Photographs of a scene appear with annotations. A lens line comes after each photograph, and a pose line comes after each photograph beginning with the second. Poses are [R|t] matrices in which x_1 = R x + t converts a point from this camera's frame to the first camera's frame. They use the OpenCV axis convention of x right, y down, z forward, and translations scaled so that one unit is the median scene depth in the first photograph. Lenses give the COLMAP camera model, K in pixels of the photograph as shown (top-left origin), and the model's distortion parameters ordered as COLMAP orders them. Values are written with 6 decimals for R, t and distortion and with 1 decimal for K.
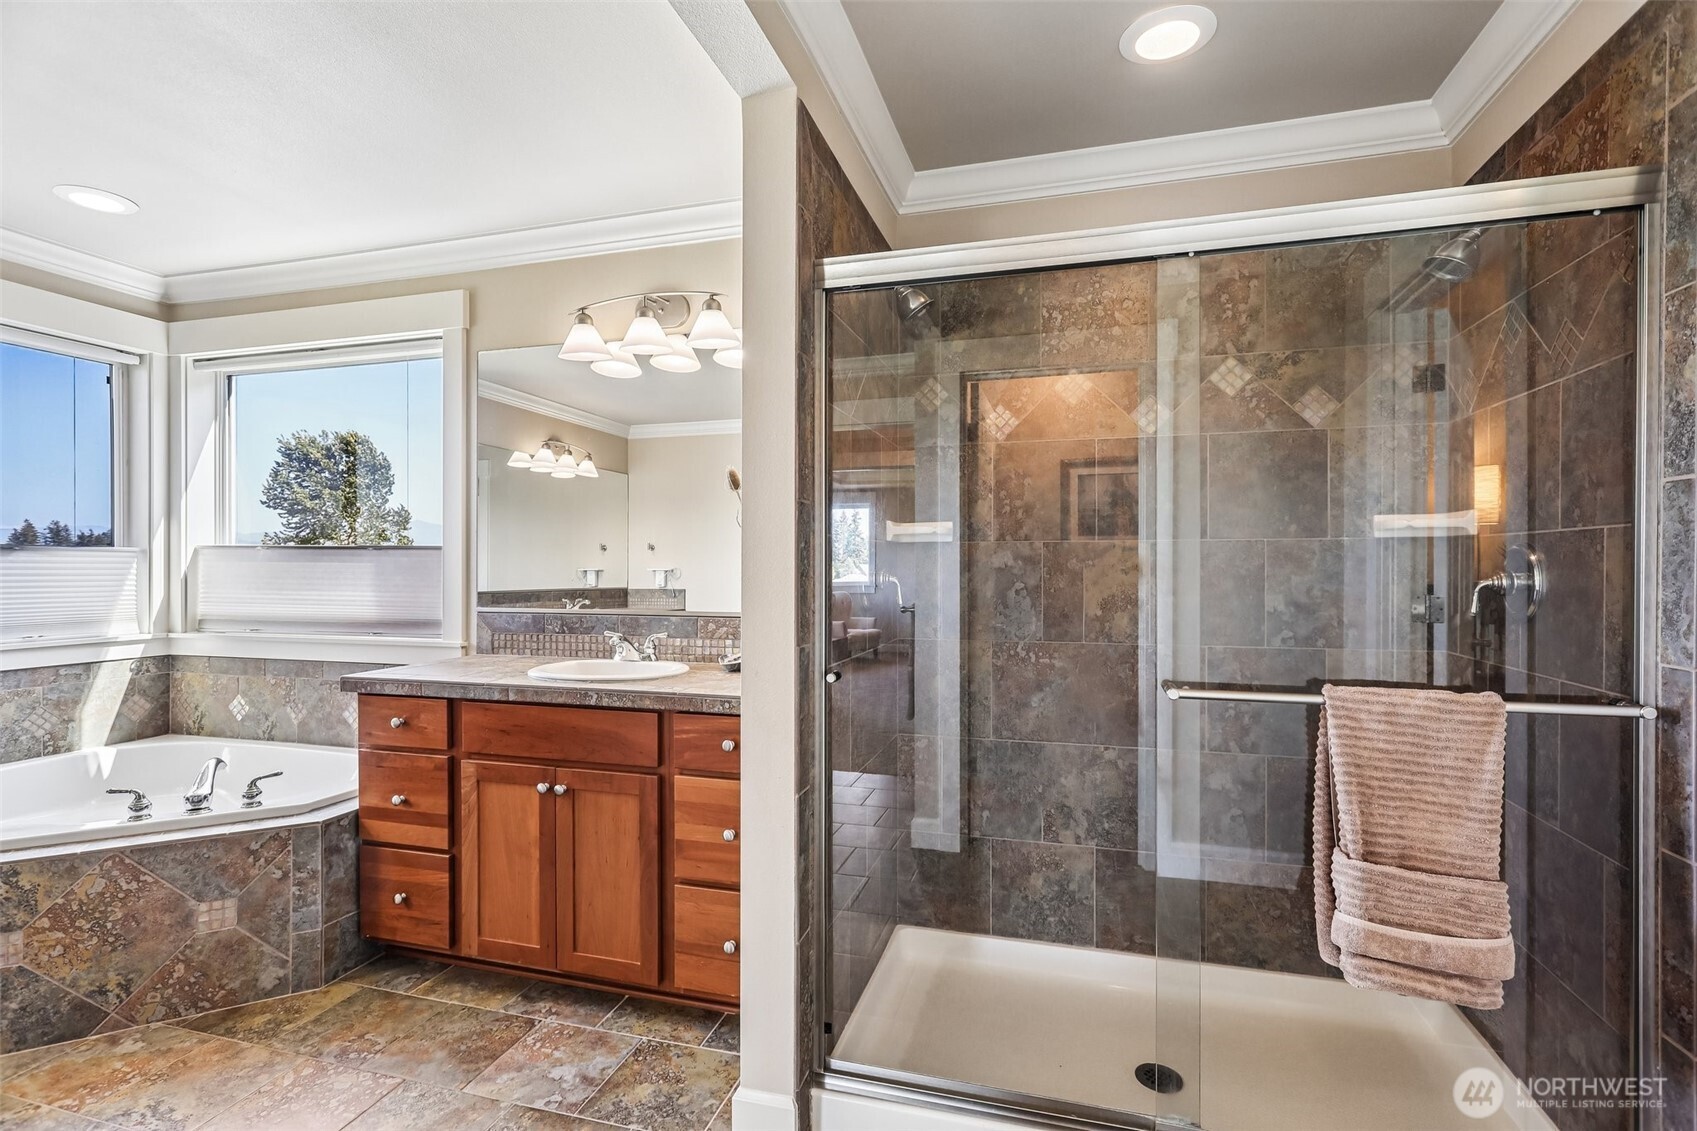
lens RADIAL K [[820.0, 0, 848.4], [0, 820.0, 565.5], [0, 0, 1]] dist [0.004217, 0.002733]
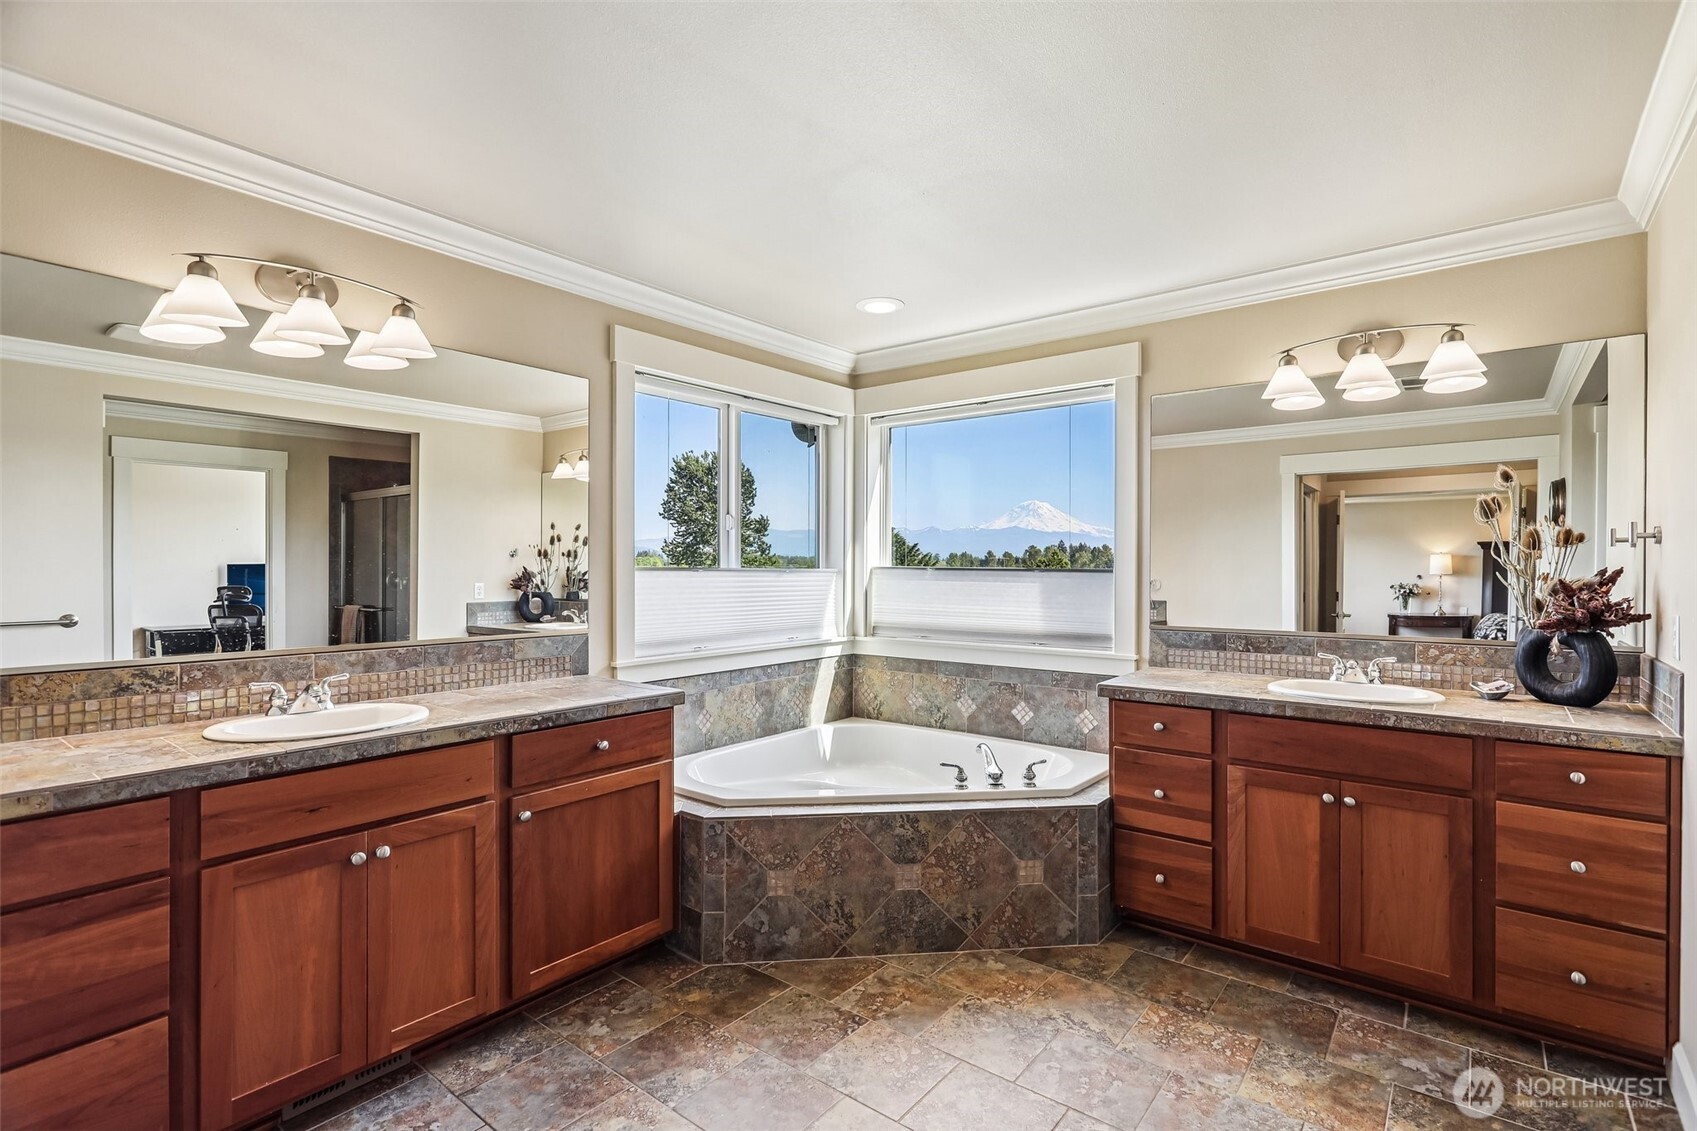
lens RADIAL K [[820.0, 0, 872.7], [0, 820.0, 570.1], [0, 0, 1]] dist [0.004217, 0.002733]
pose [[0.928891, 0.001733, -0.370348, -0.503472], [-0.001454, 0.999998, 0.001033, -0.031542], [0.370350, -0.000421, 0.928892, -0.230246]]
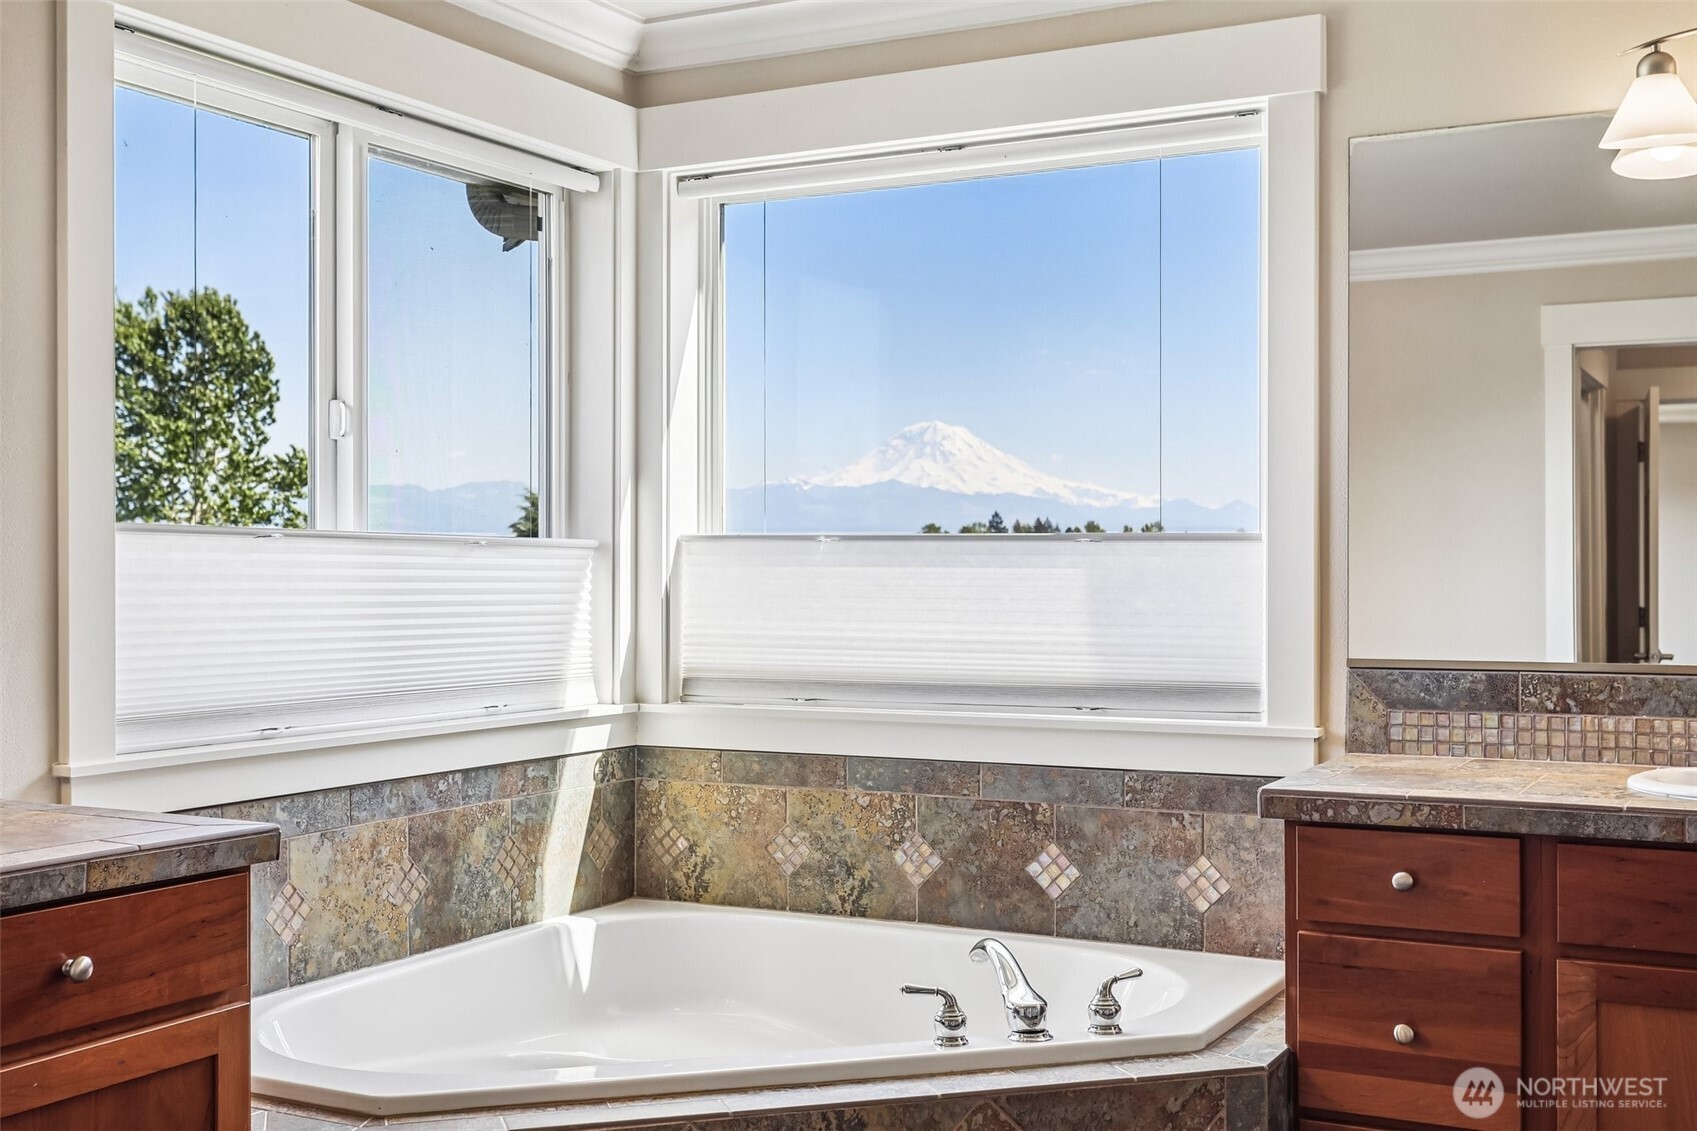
lens RADIAL K [[1901.5, 0, 922.1], [0, 1901.5, 575.0], [0, 0, 1]] dist [0.003416, 0.000000]
pose [[0.980428, -0.001070, -0.196875, -0.618223], [0.001137, 0.999999, 0.000230, 0.000637], [0.196874, -0.000449, 0.980429, -0.218518]]
